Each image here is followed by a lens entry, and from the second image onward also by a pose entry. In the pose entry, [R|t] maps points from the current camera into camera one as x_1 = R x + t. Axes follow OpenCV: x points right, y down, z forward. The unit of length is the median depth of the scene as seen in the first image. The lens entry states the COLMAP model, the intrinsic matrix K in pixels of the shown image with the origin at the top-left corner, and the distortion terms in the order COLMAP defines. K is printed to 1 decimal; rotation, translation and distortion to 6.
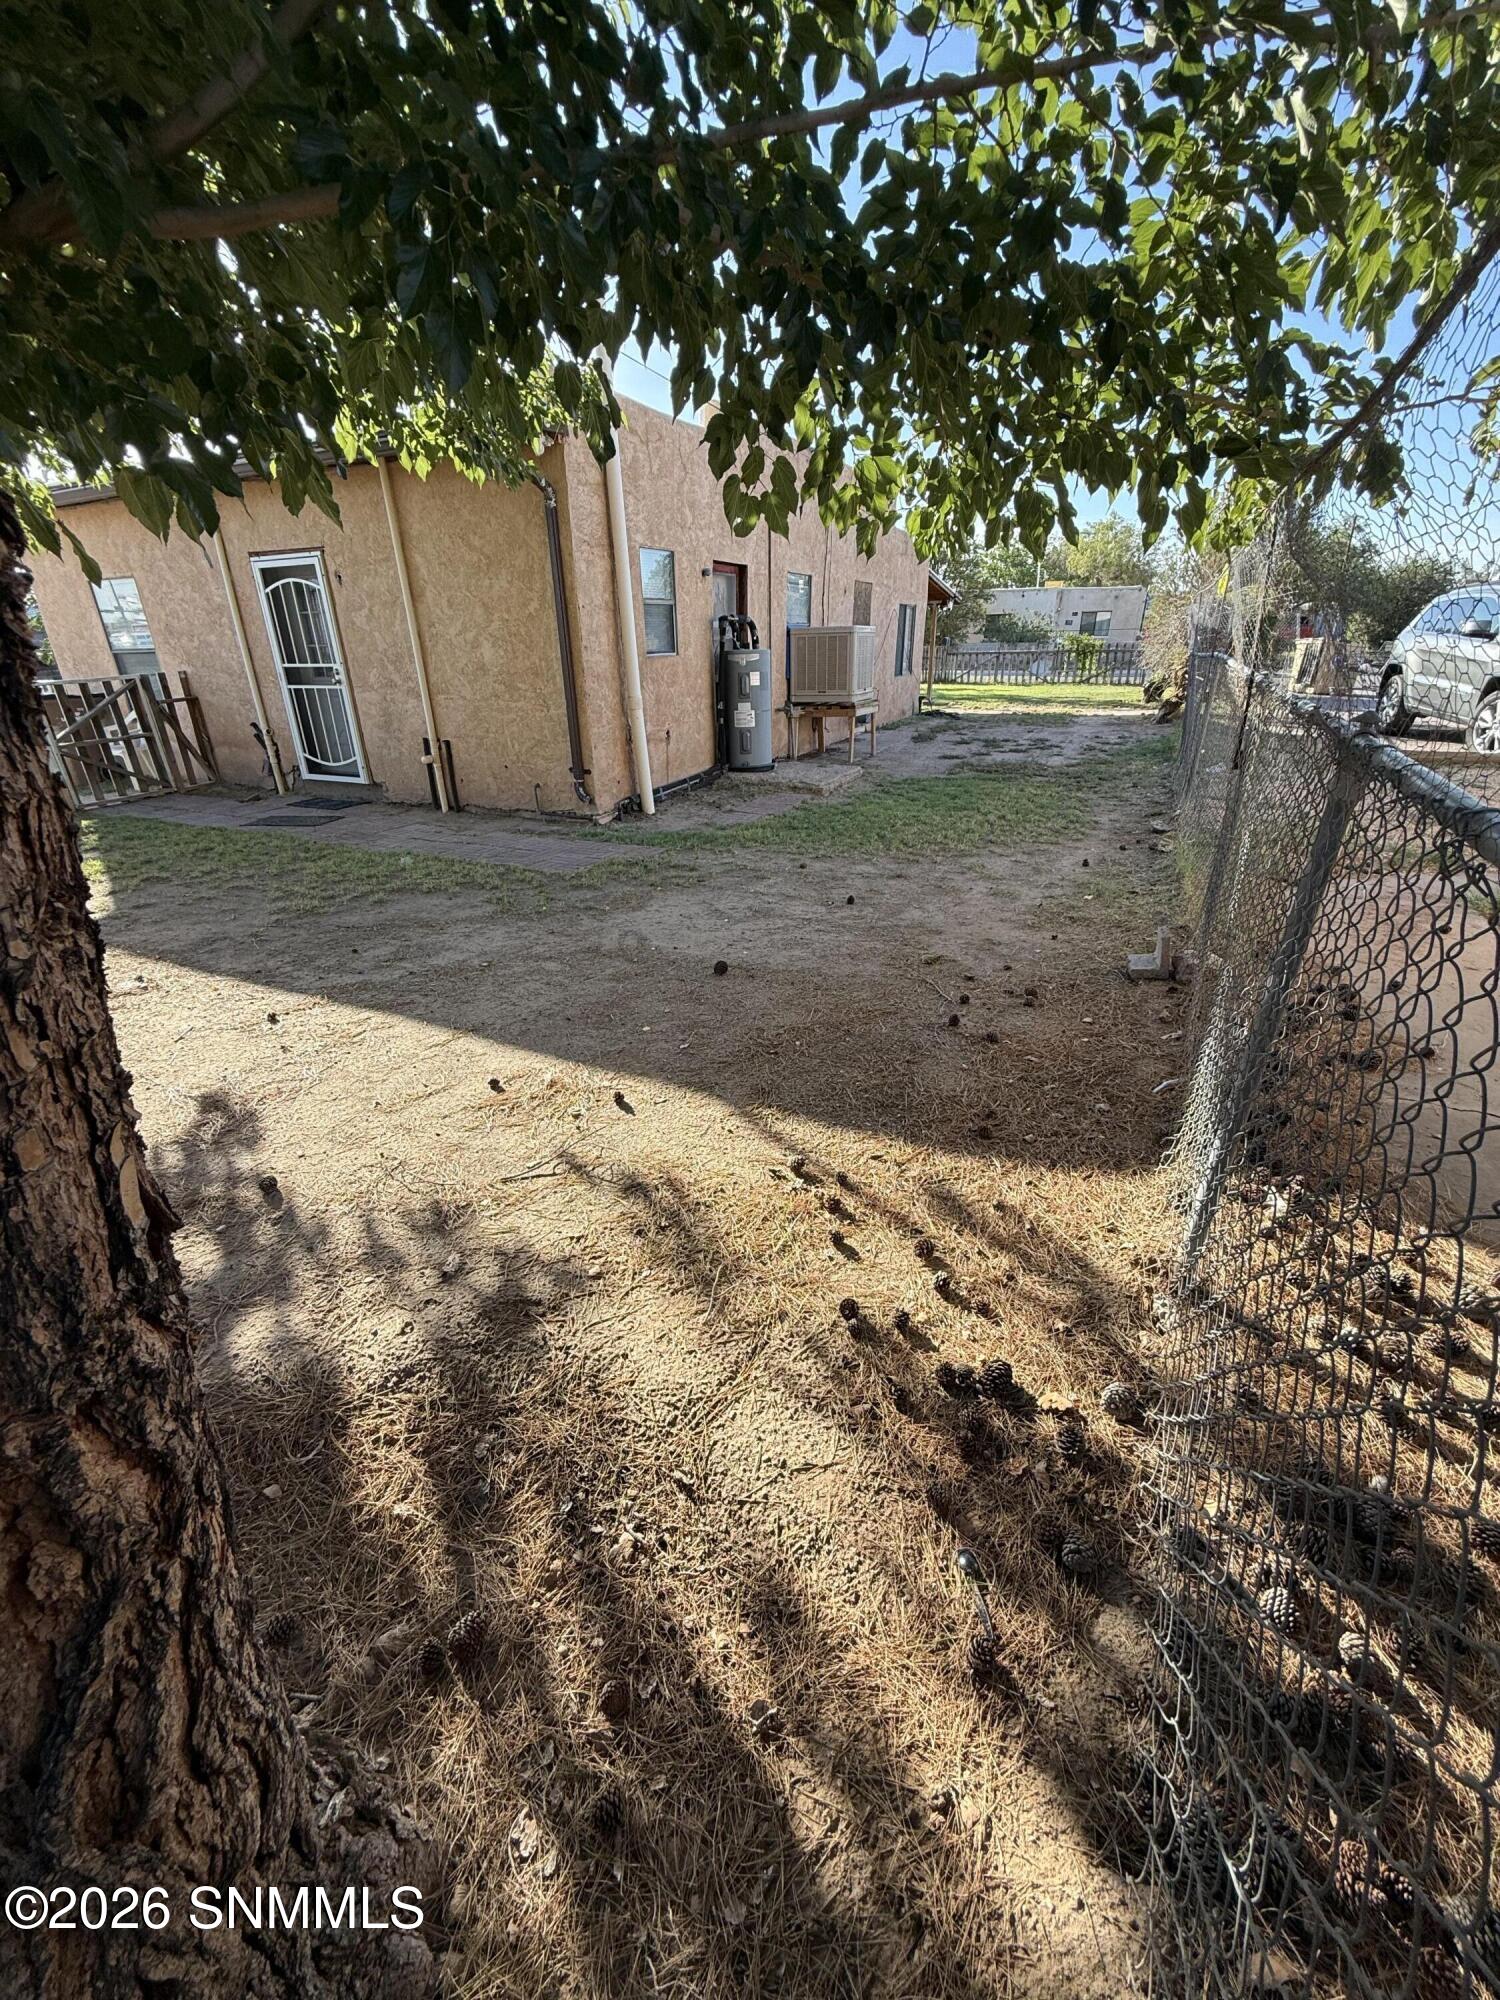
lens RADIAL K [[803.1, 0, 759.9], [0, 803.1, 1000.1], [0, 0, 1]] dist [-0.003035, 0.000114]
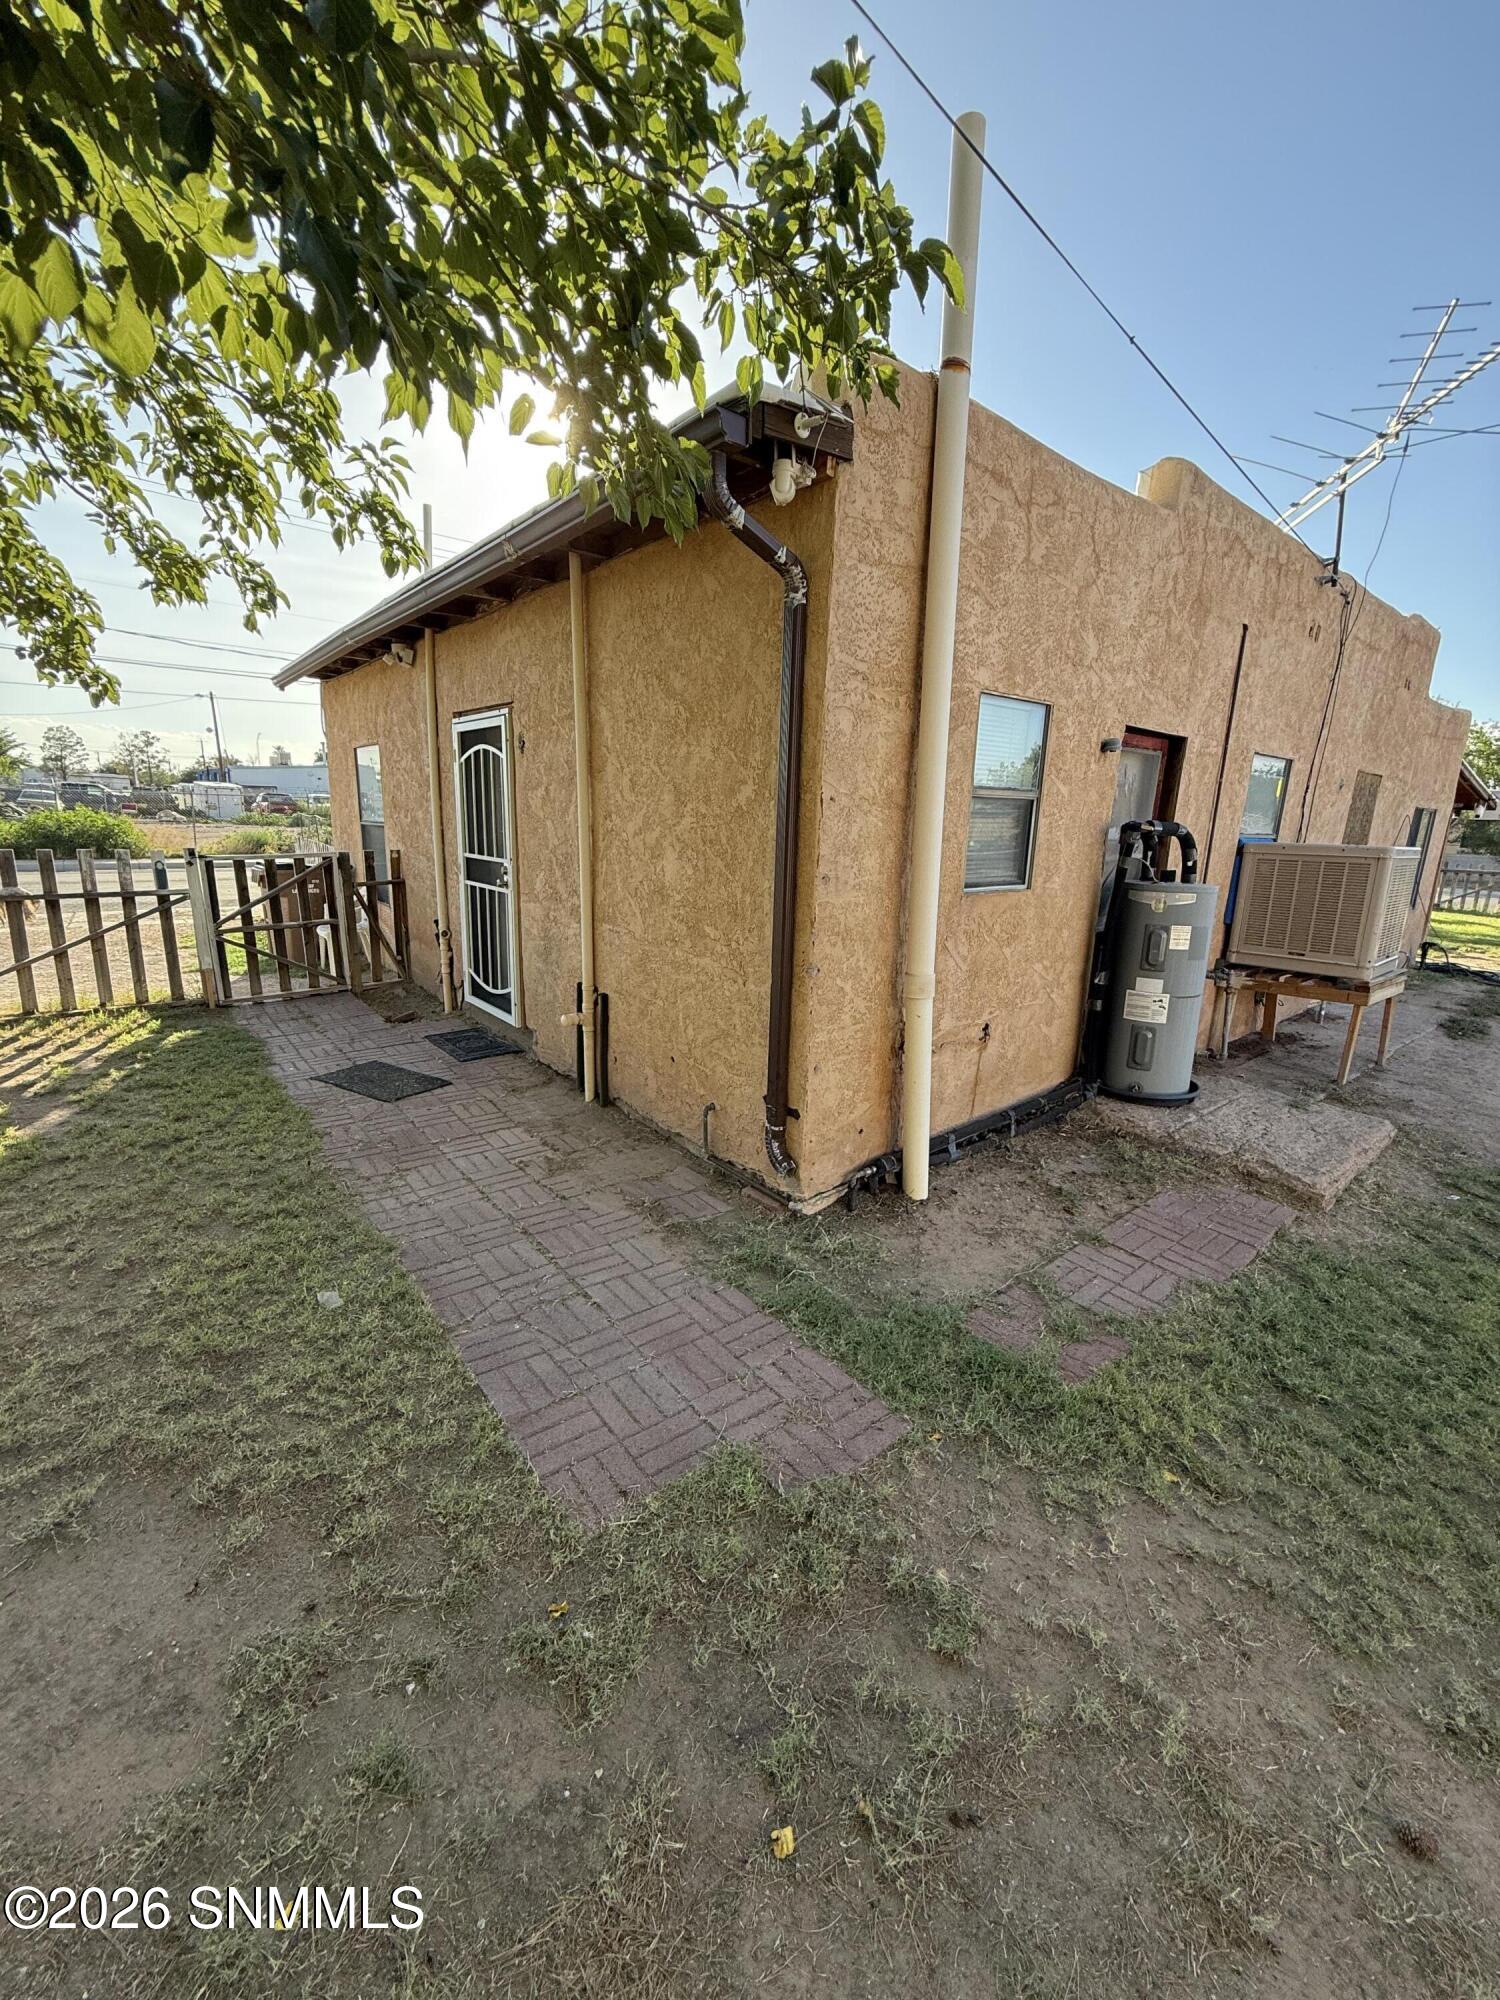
lens RADIAL K [[803.1, 0, 753.7], [0, 803.1, 991.3], [0, 0, 1]] dist [-0.003035, 0.000114]
pose [[0.906384, 0.134042, -0.400626, -0.046936], [-0.215001, 0.962690, -0.164326, -0.242837], [0.363652, 0.235078, 0.901386, 0.482556]]
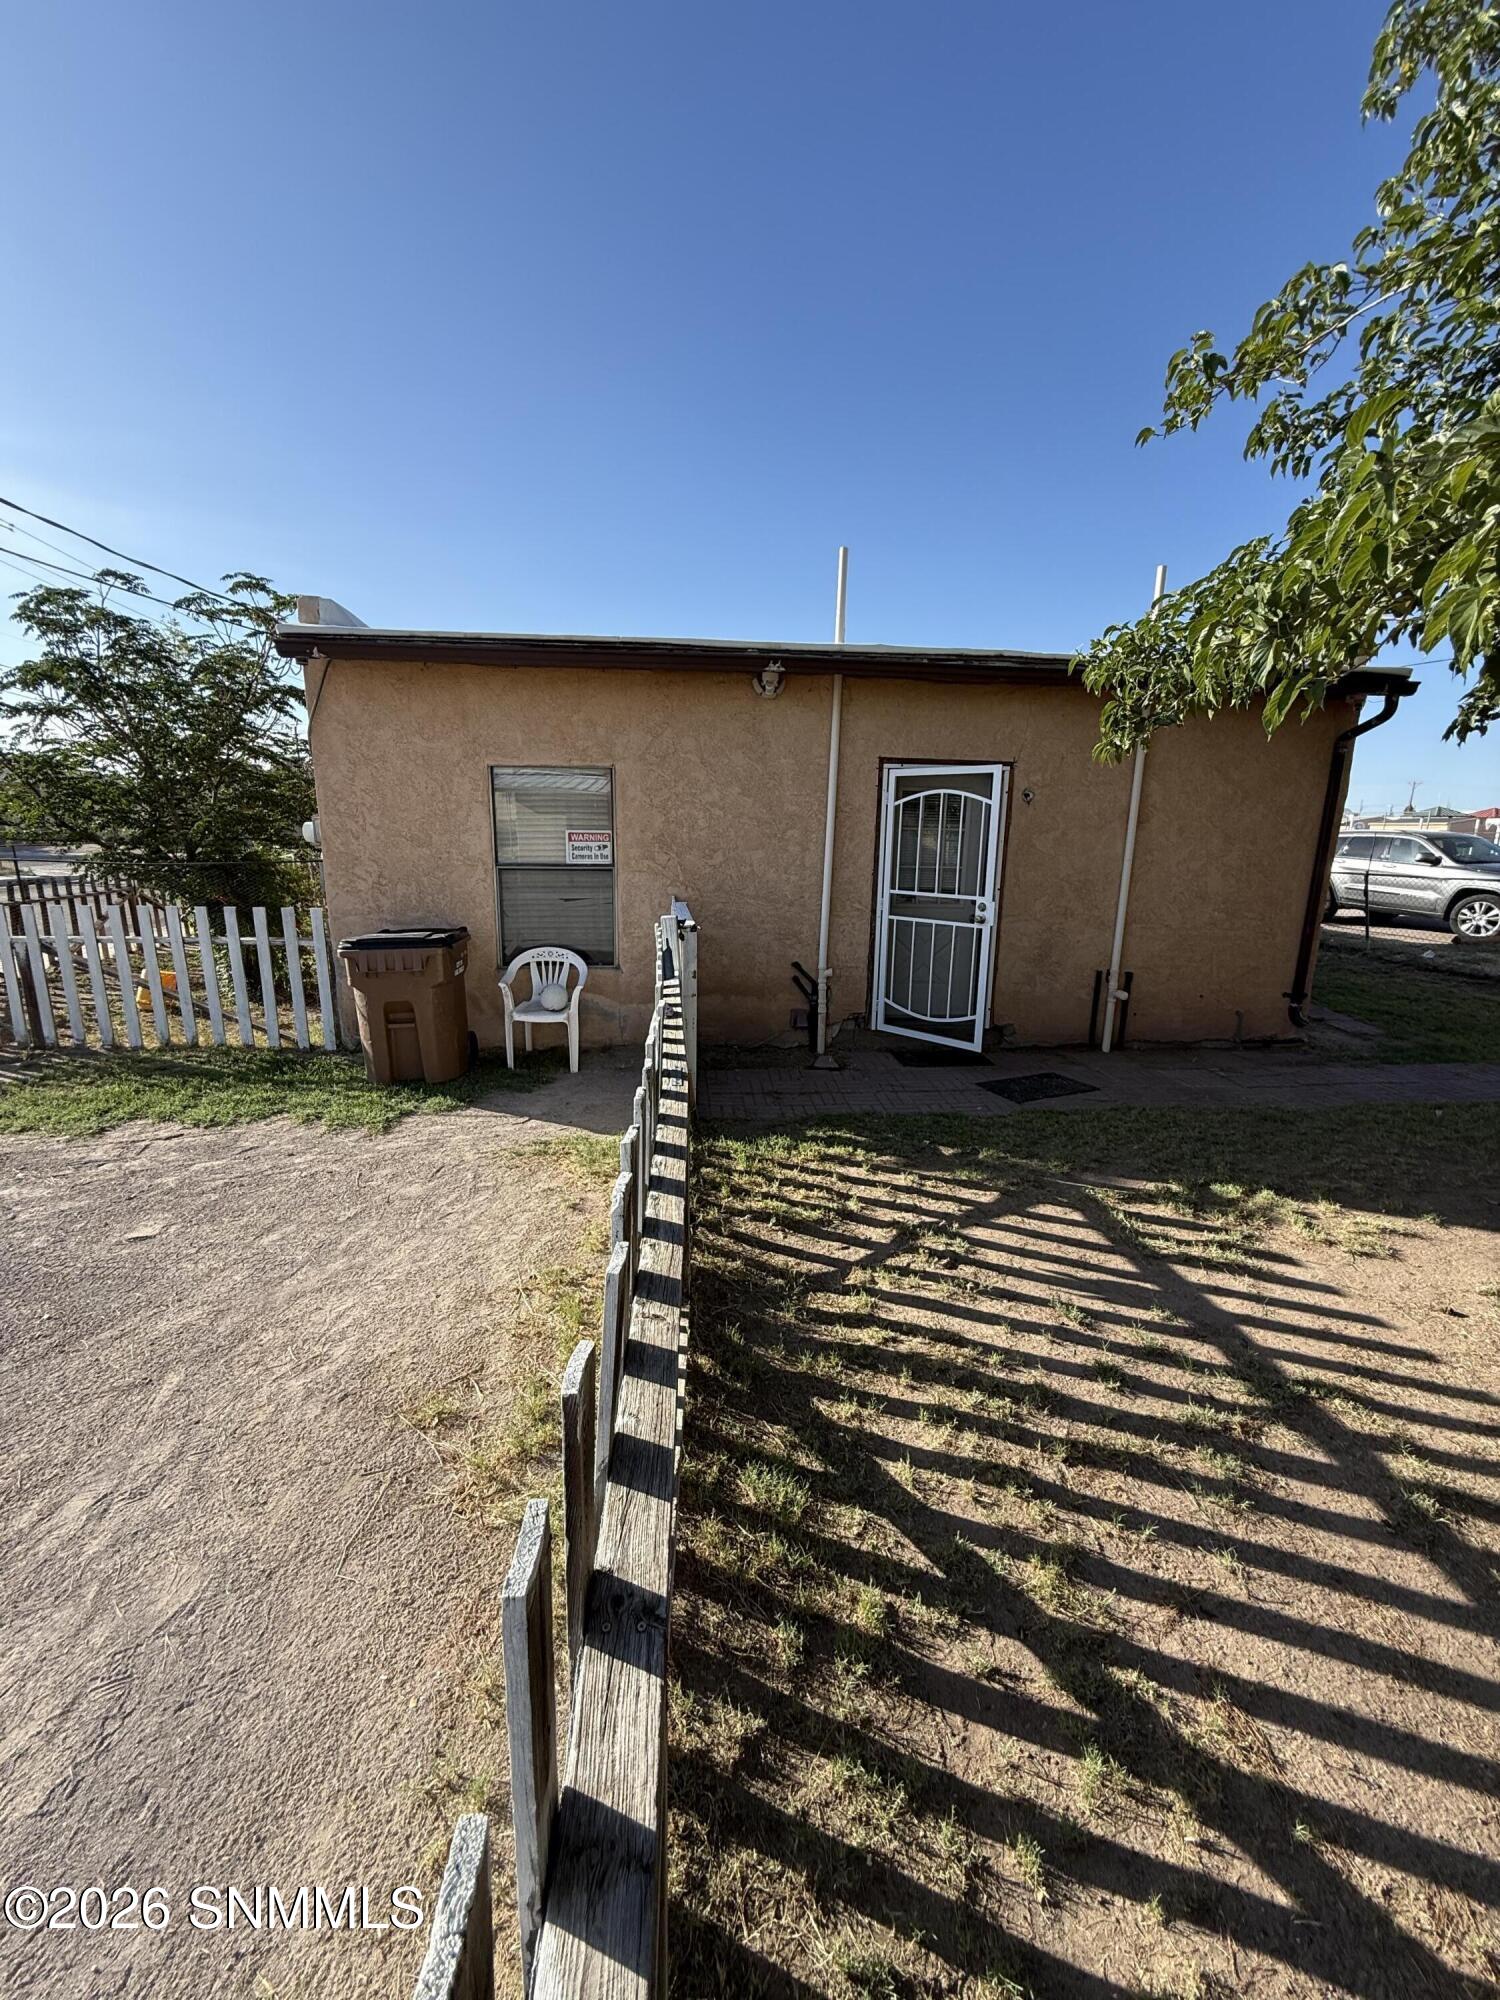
lens RADIAL K [[803.1, 0, 745.4], [0, 803.1, 987.6], [0, 0, 1]] dist [-0.003035, 0.000114]
pose [[0.855281, -0.071990, 0.513139, -1.164129], [0.188142, 0.965862, -0.178083, -0.223355], [-0.482802, 0.248854, 0.839627, 0.456098]]
